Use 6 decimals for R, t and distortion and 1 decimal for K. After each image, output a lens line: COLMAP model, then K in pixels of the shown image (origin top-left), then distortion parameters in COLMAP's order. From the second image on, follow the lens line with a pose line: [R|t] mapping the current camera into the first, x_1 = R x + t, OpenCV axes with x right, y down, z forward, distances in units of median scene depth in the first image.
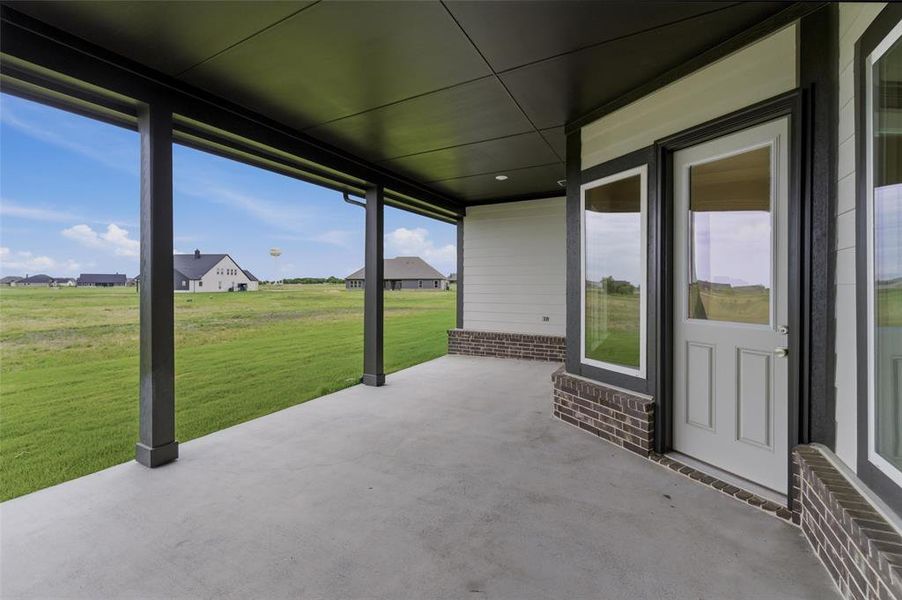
lens RADIAL K [[382.8, 0, 451.3], [0, 382.8, 283.3], [0, 0, 1]] dist [0.000117, 0.000046]
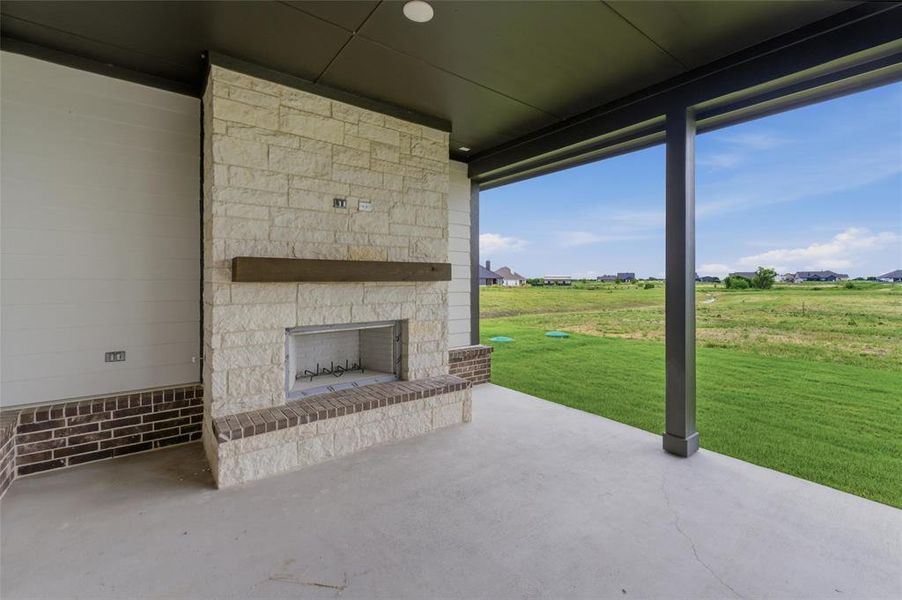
lens RADIAL K [[382.8, 0, 451.3], [0, 382.8, 283.3], [0, 0, 1]] dist [0.000117, 0.000046]
pose [[-0.409466, 0.011599, -0.912251, 0.498894], [0.003150, 0.999931, 0.011300, -0.005597], [0.912320, 0.001754, -0.409475, 0.984425]]
